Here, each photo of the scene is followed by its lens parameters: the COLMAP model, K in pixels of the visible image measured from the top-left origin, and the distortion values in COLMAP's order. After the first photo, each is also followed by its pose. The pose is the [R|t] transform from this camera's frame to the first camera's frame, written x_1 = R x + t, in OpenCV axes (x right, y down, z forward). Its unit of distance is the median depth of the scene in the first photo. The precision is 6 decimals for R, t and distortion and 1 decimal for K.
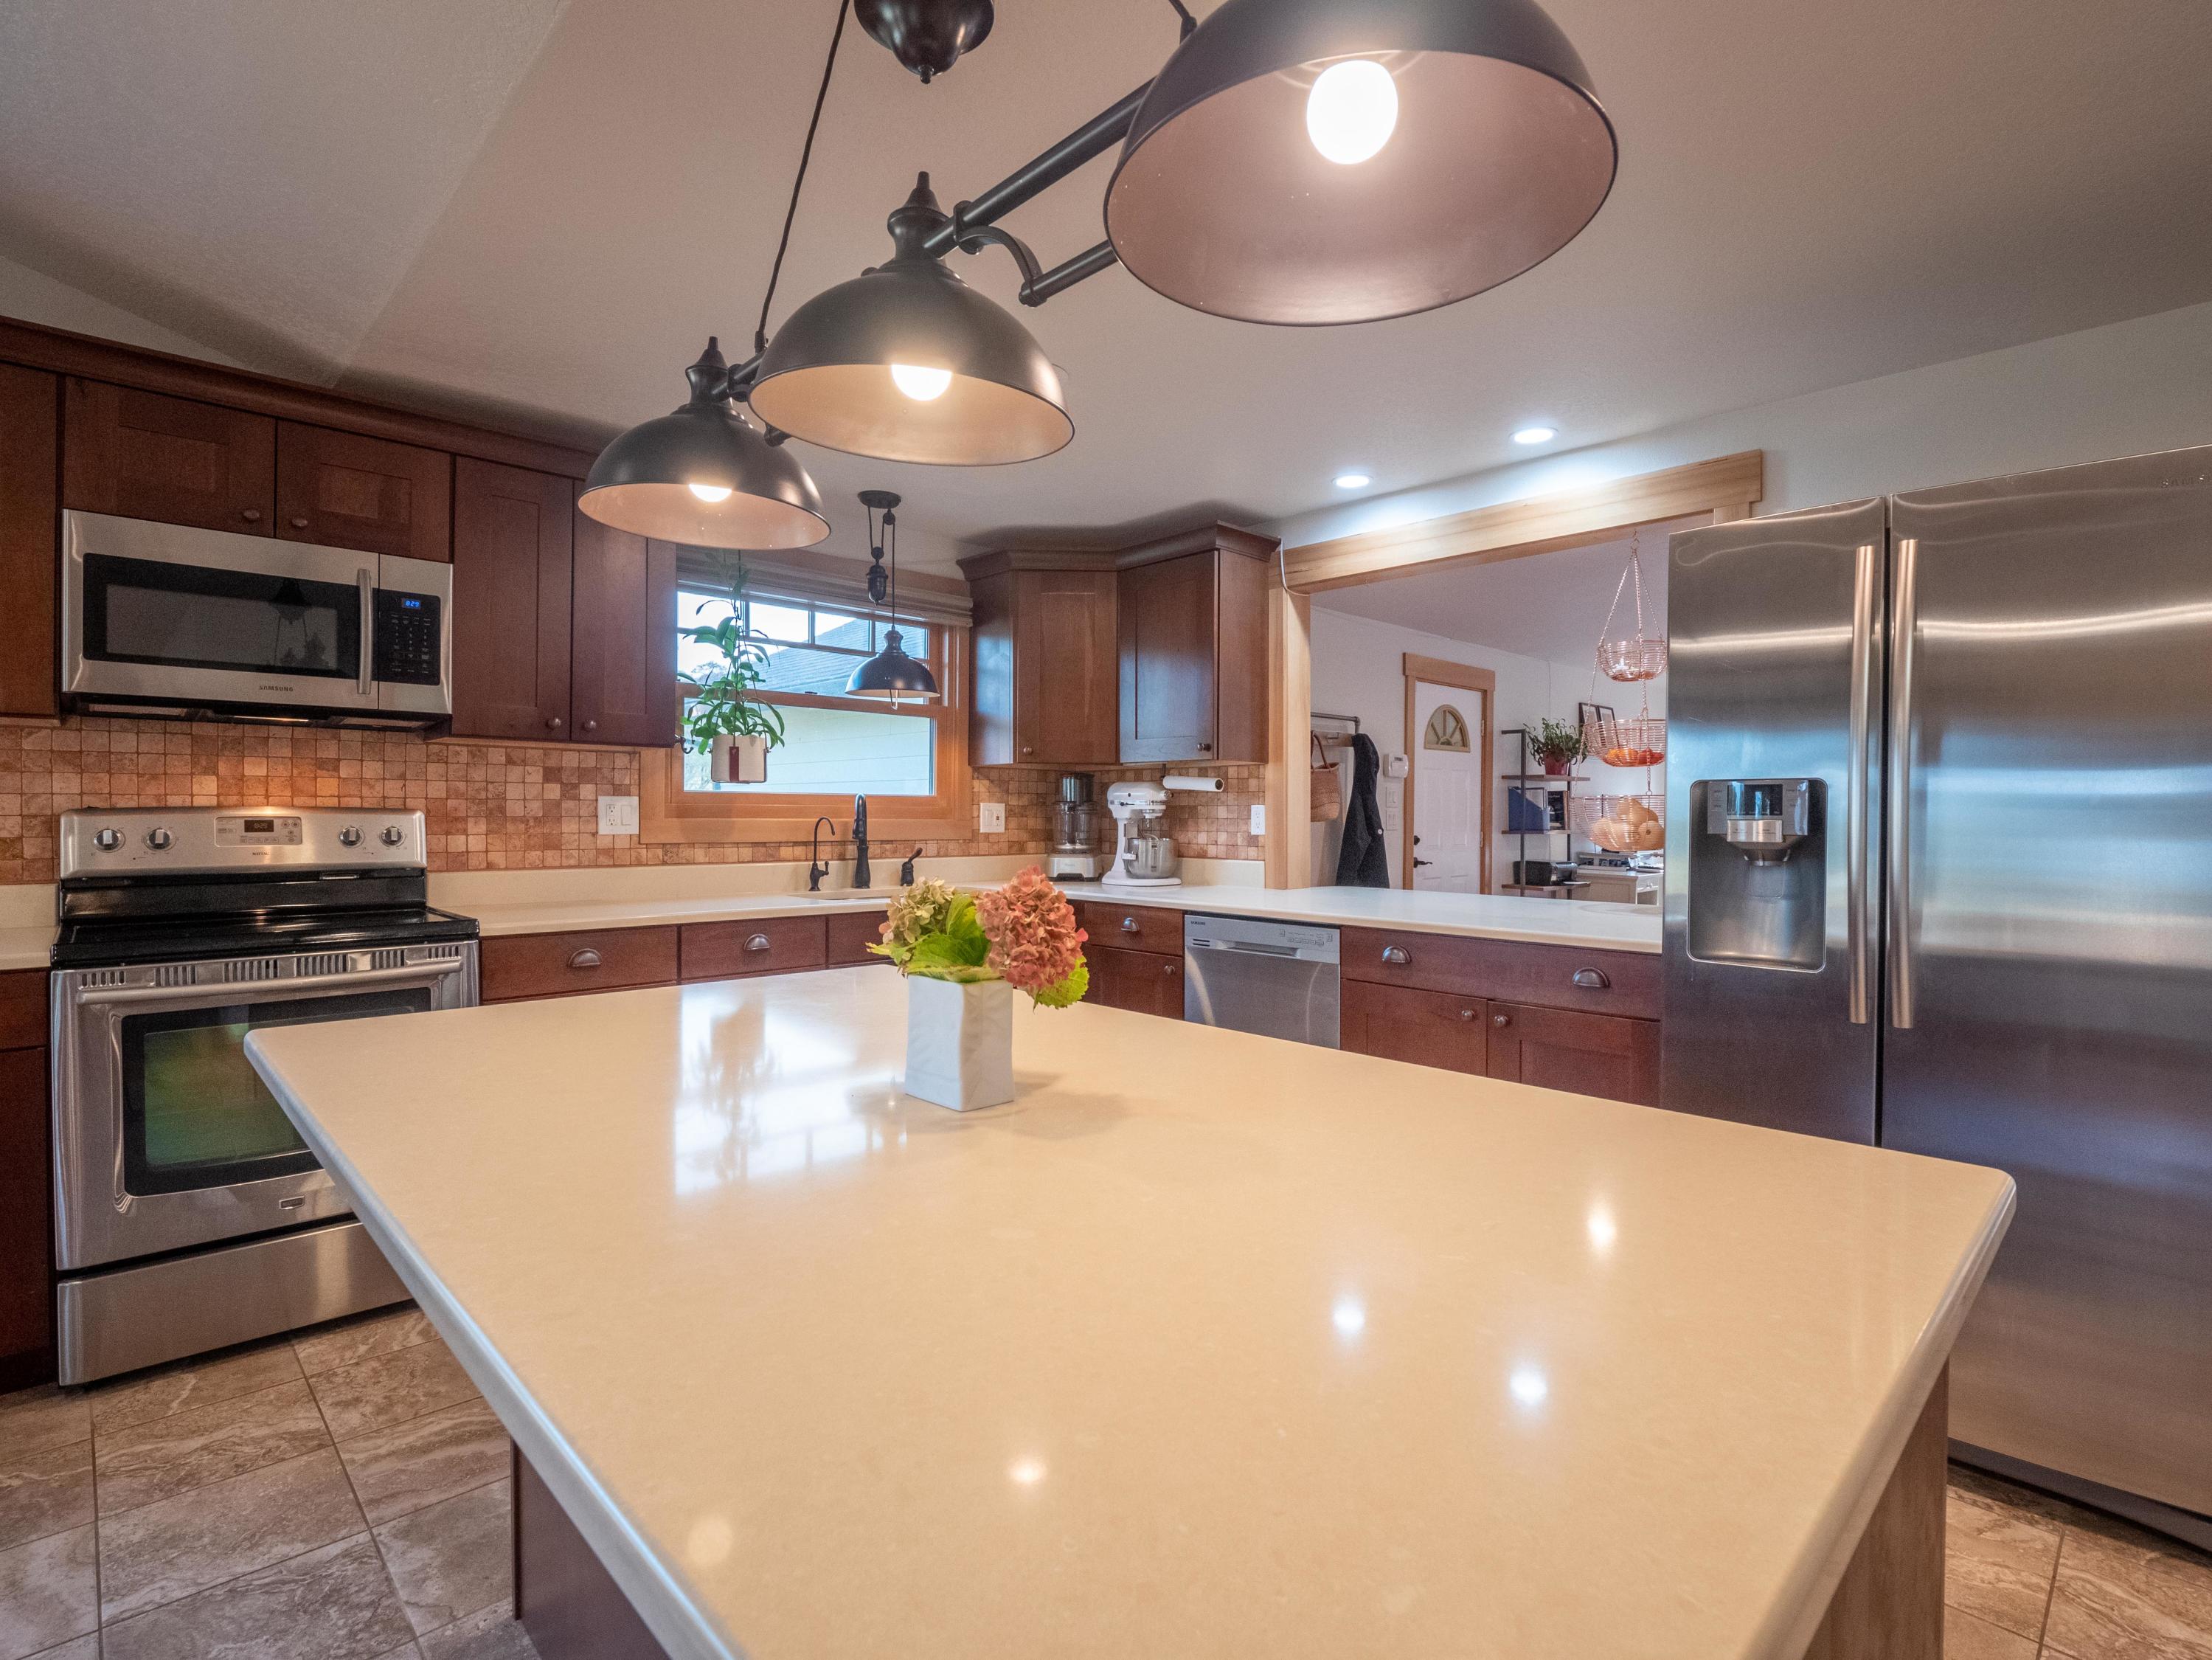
lens RADIAL K [[1071.0, 0, 1124.2], [0, 1071.0, 824.6], [0, 0, 1]] dist [-0.015426, -0.001127]
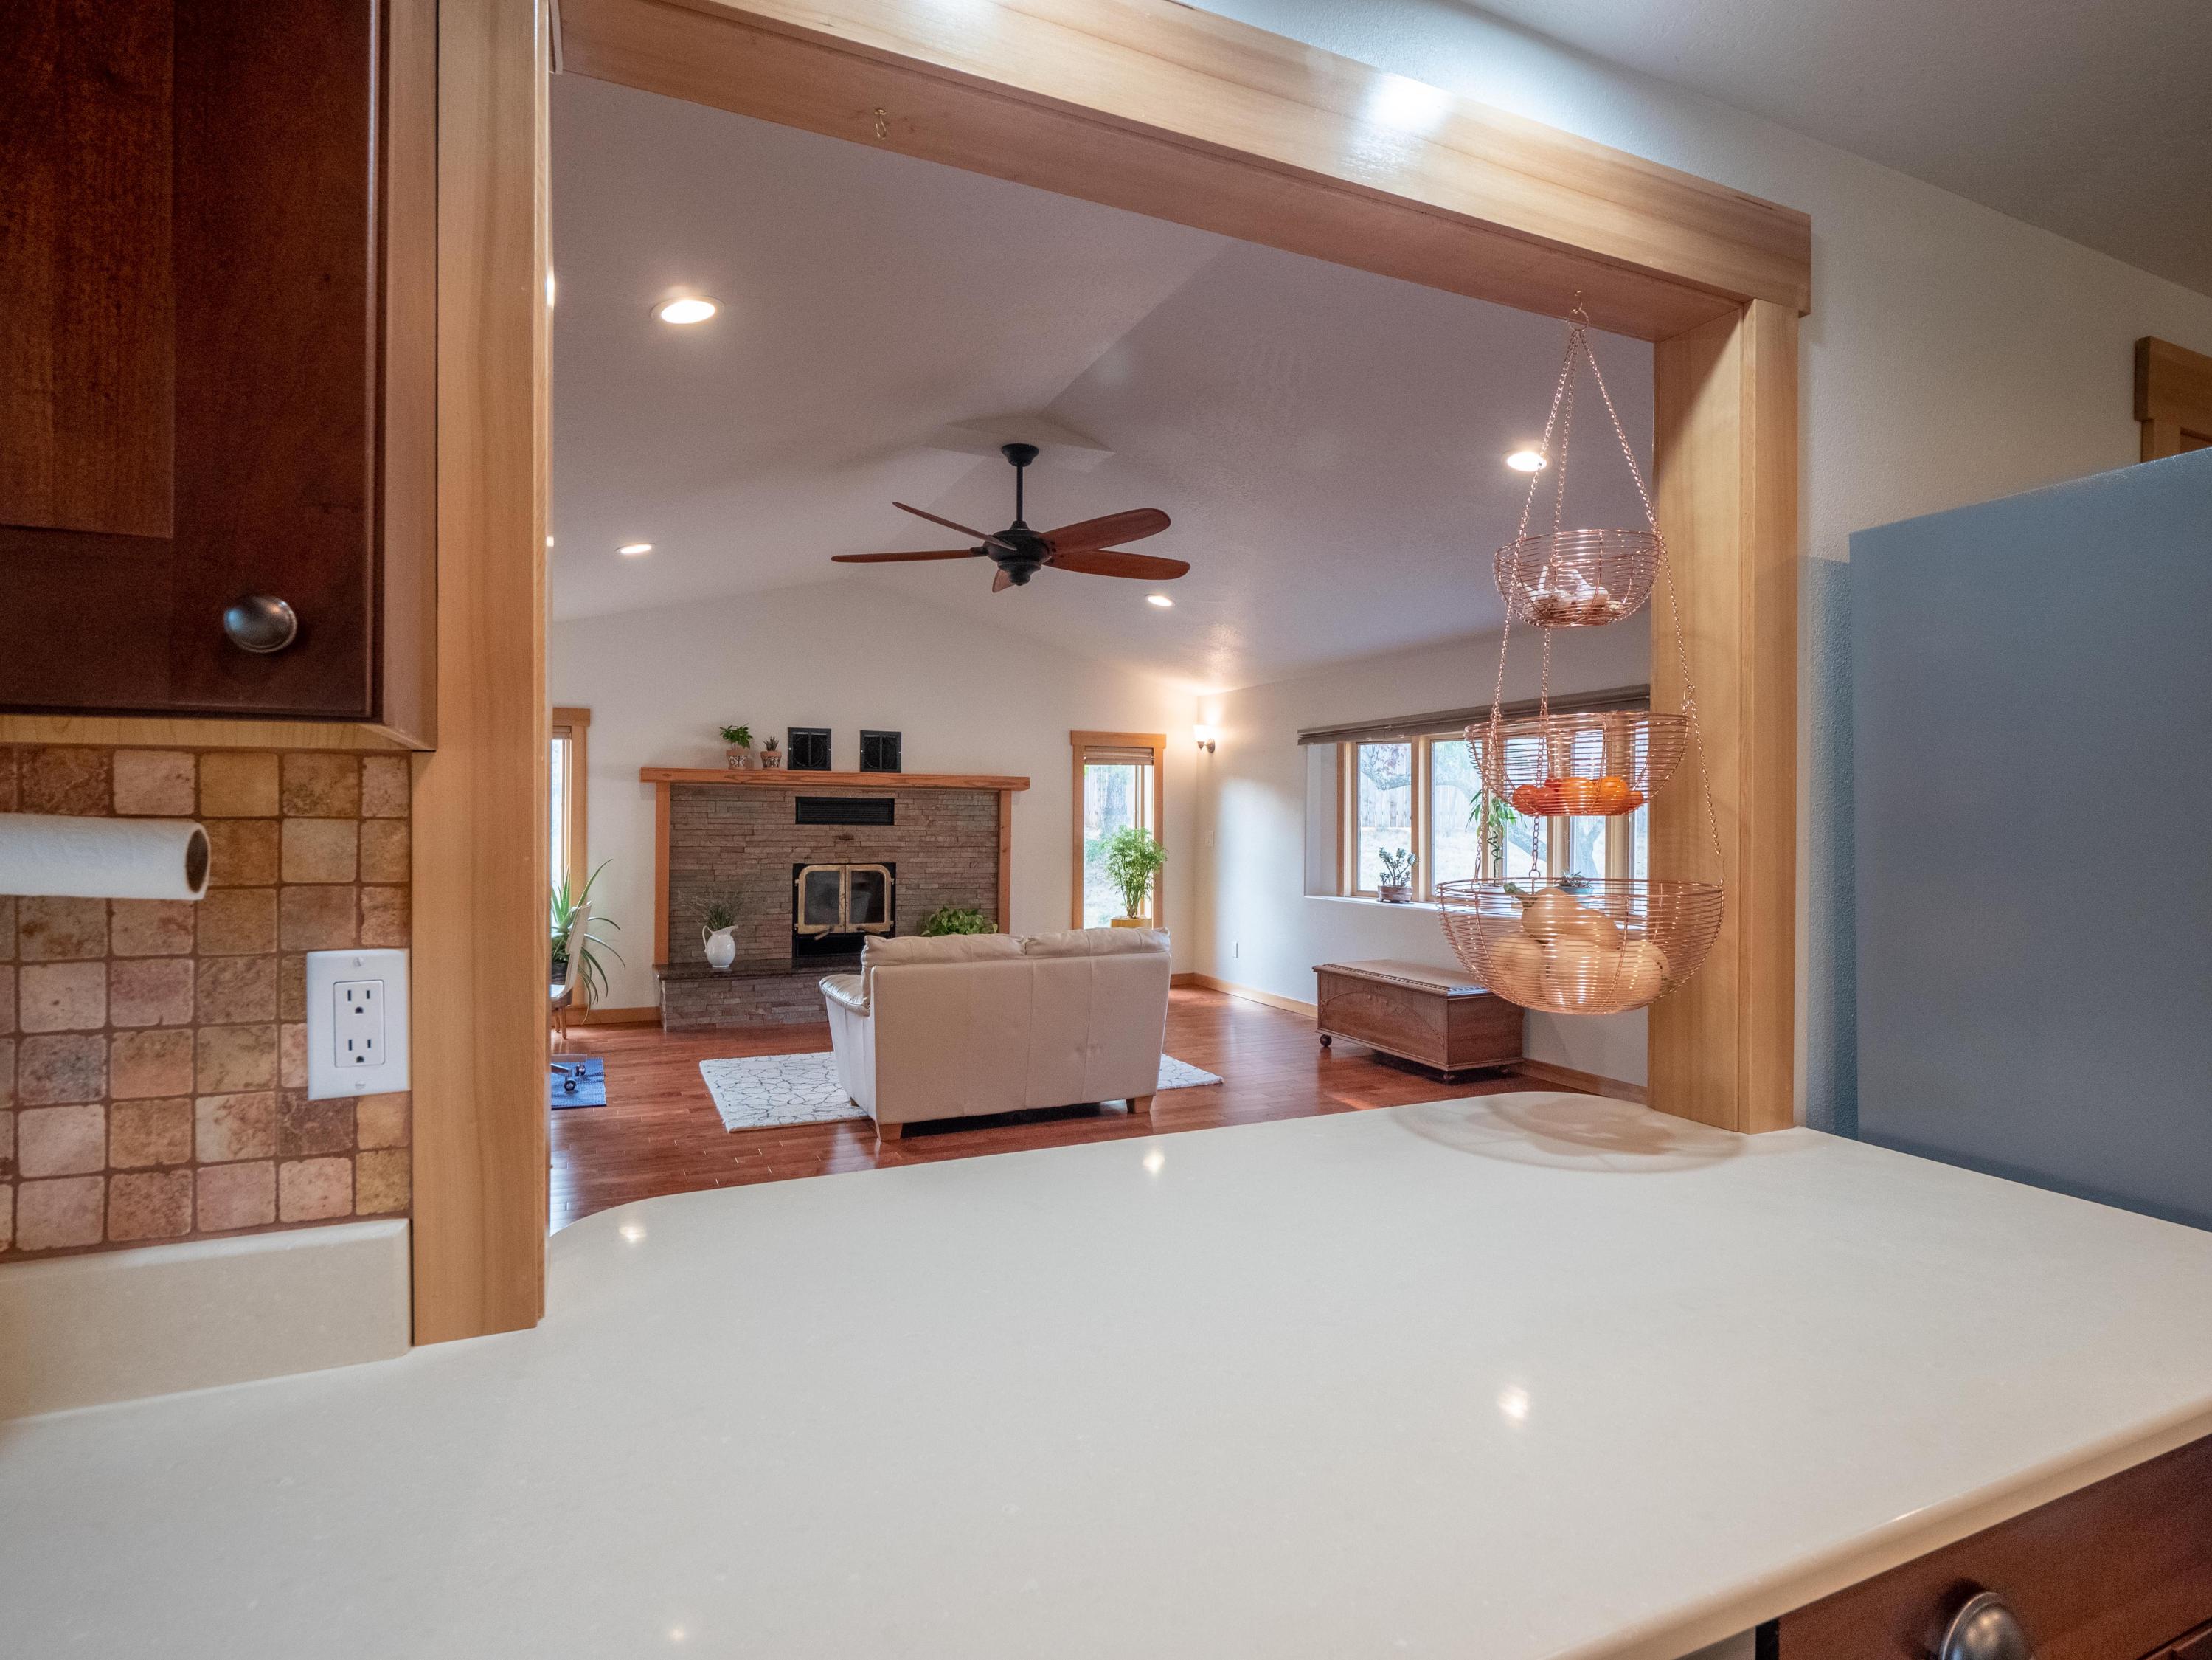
lens RADIAL K [[1158.6, 0, 1103.0], [0, 1158.6, 826.8], [0, 0, 1]] dist [-0.003648, -0.001053]
pose [[0.338359, -0.008974, 0.940974, -0.036903], [0.006420, 0.999953, 0.007228, -0.045191], [-0.940995, 0.003595, 0.338401, 0.839494]]
